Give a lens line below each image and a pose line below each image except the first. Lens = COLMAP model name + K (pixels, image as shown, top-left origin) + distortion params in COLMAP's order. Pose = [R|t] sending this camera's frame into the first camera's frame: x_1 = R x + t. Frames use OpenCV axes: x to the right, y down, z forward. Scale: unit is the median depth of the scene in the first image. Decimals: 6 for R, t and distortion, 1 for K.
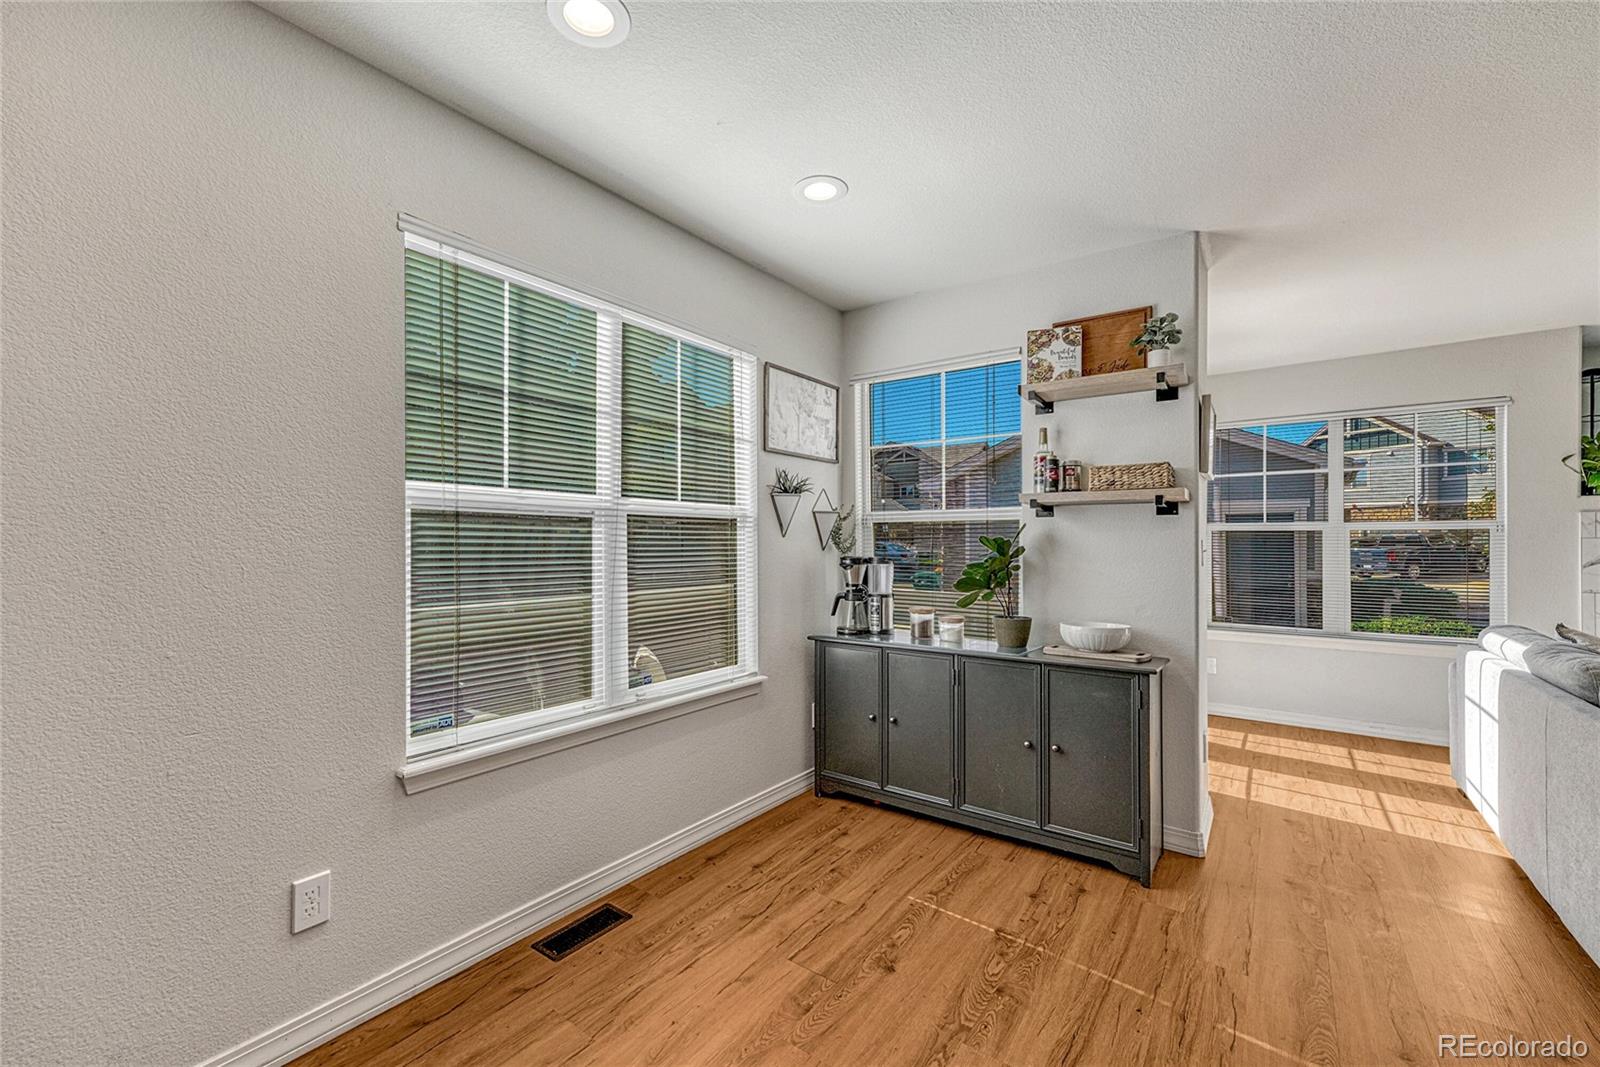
lens RADIAL K [[643.2, 0, 794.9], [0, 643.2, 538.1], [0, 0, 1]] dist [-0.003951, 0.002770]
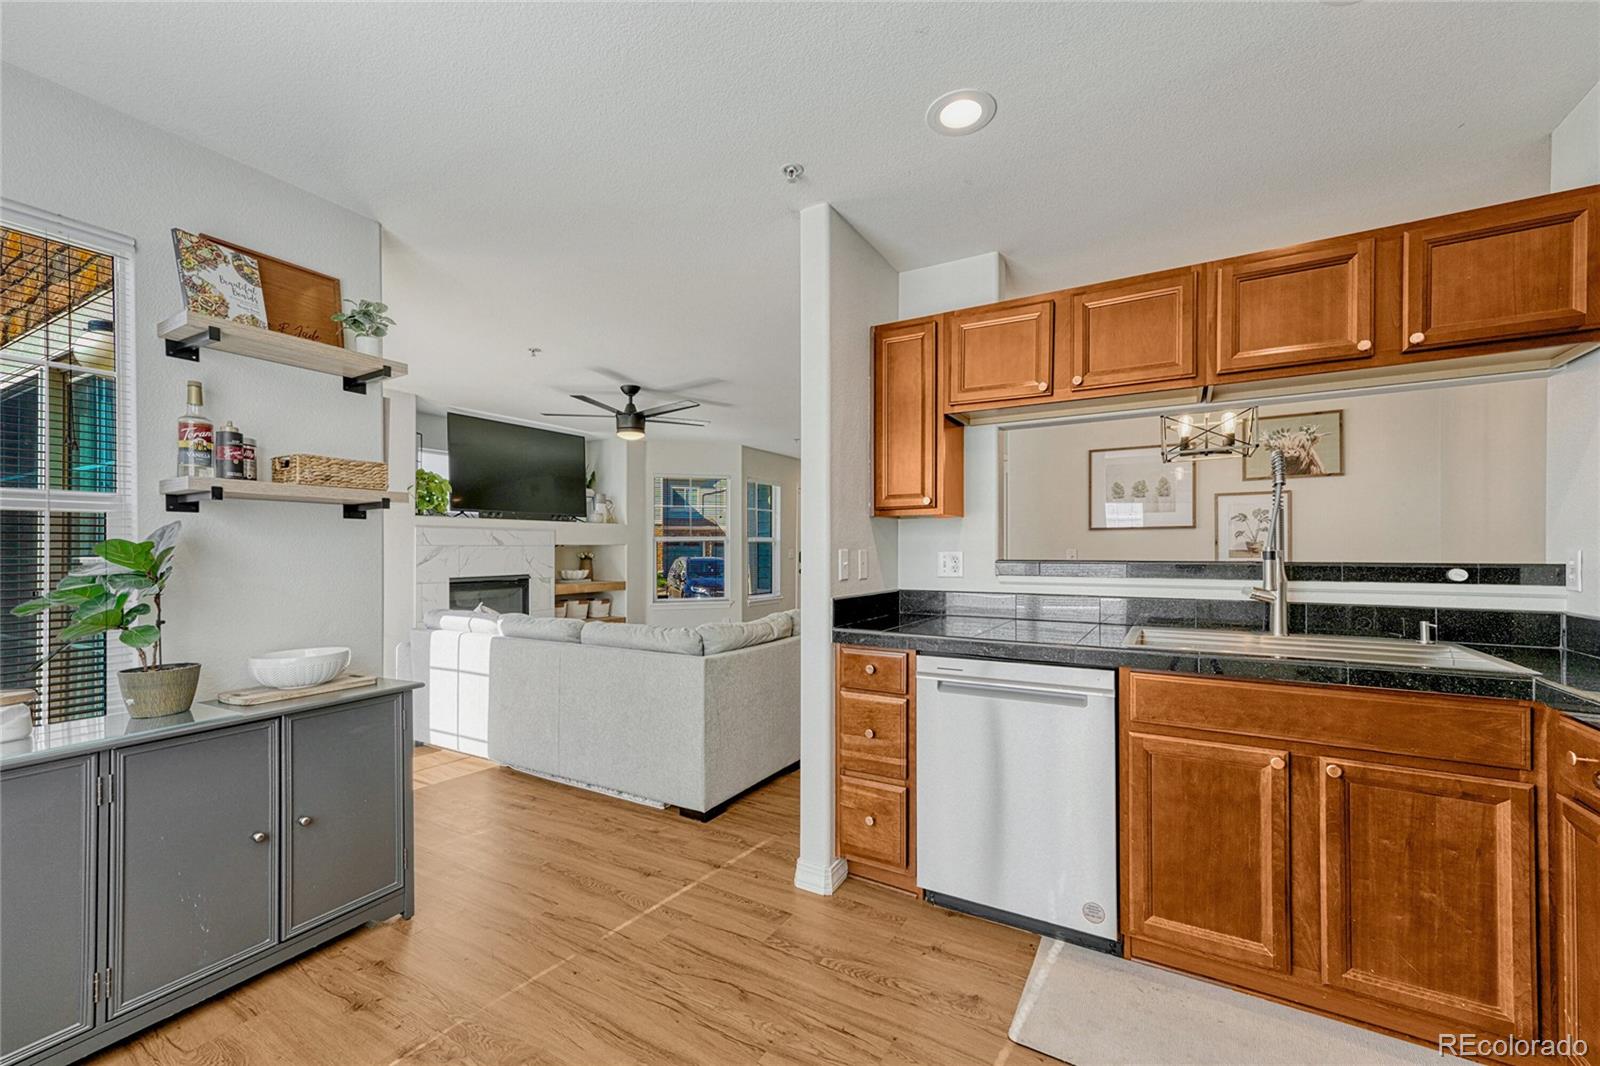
lens RADIAL K [[643.2, 0, 791.2], [0, 643.2, 546.9], [0, 0, 1]] dist [-0.003951, 0.002770]
pose [[-0.114507, 0.001060, 0.993422, -0.331091], [-0.008618, 0.999961, -0.002060, -0.000334], [-0.993385, -0.008797, -0.114493, 0.413951]]
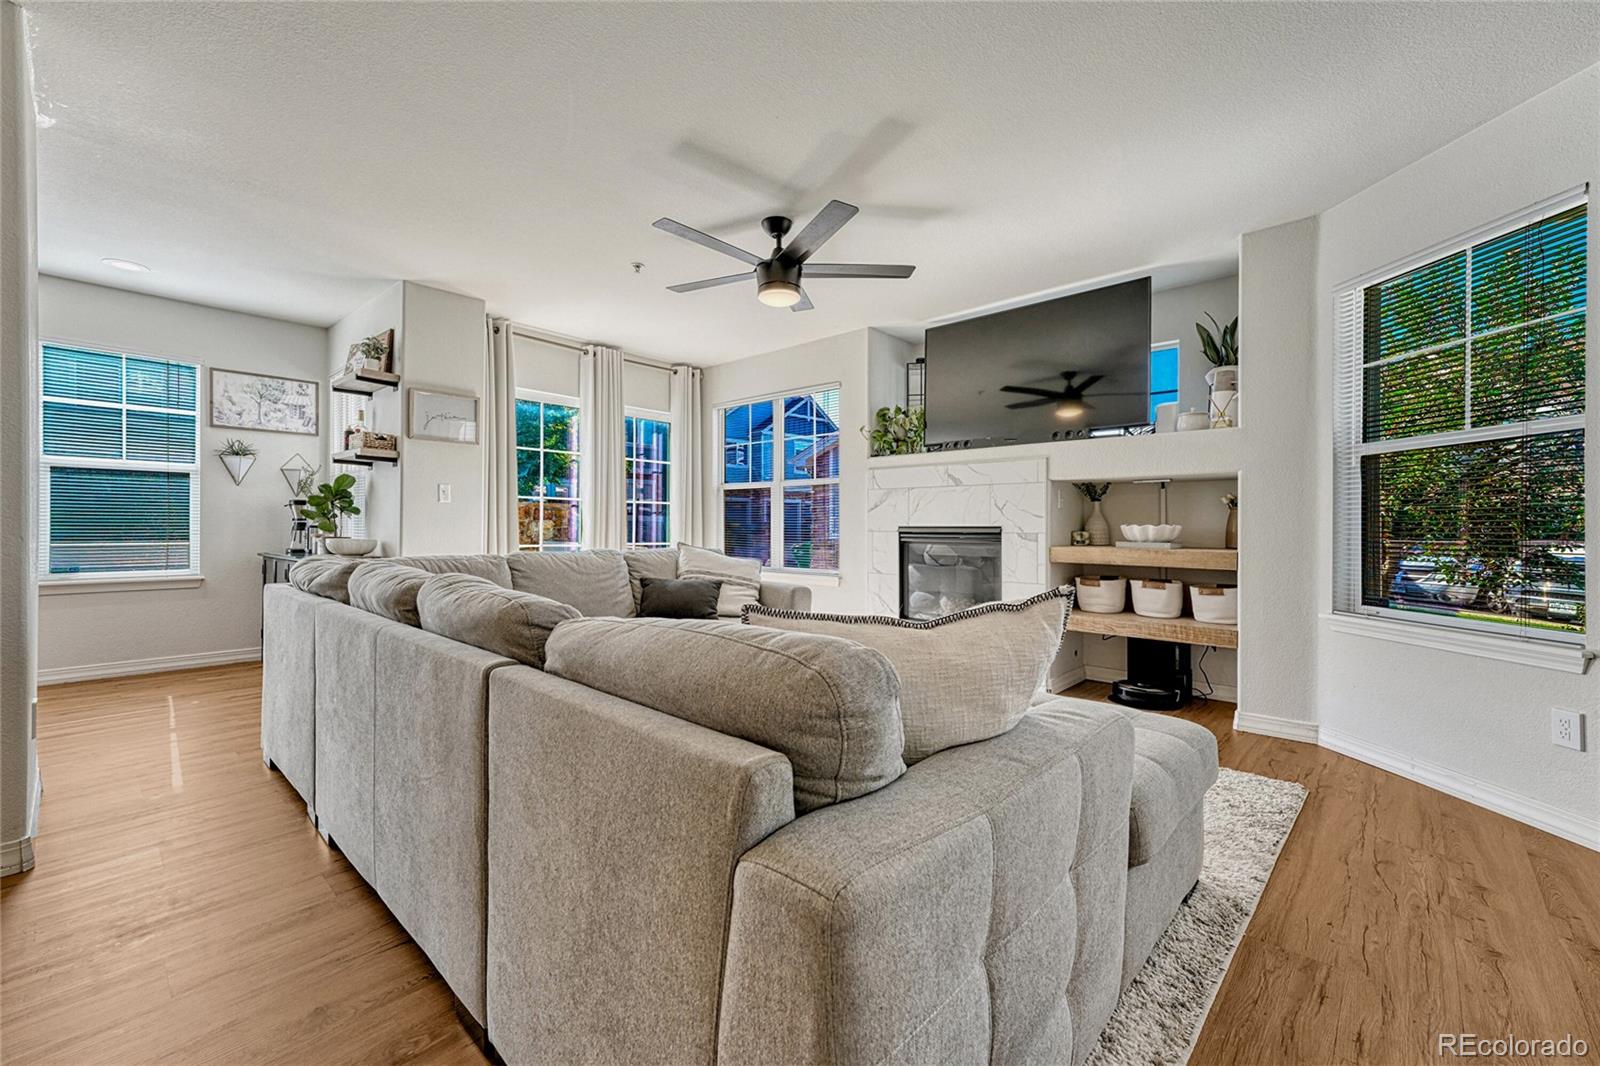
lens RADIAL K [[643.2, 0, 793.8], [0, 643.2, 521.2], [0, 0, 1]] dist [-0.003951, 0.002770]
pose [[0.996622, 0.003320, -0.082055, 1.425687], [-0.003330, 0.999994, 0.000014, 0.078854], [0.082055, 0.000260, 0.996628, -0.377831]]
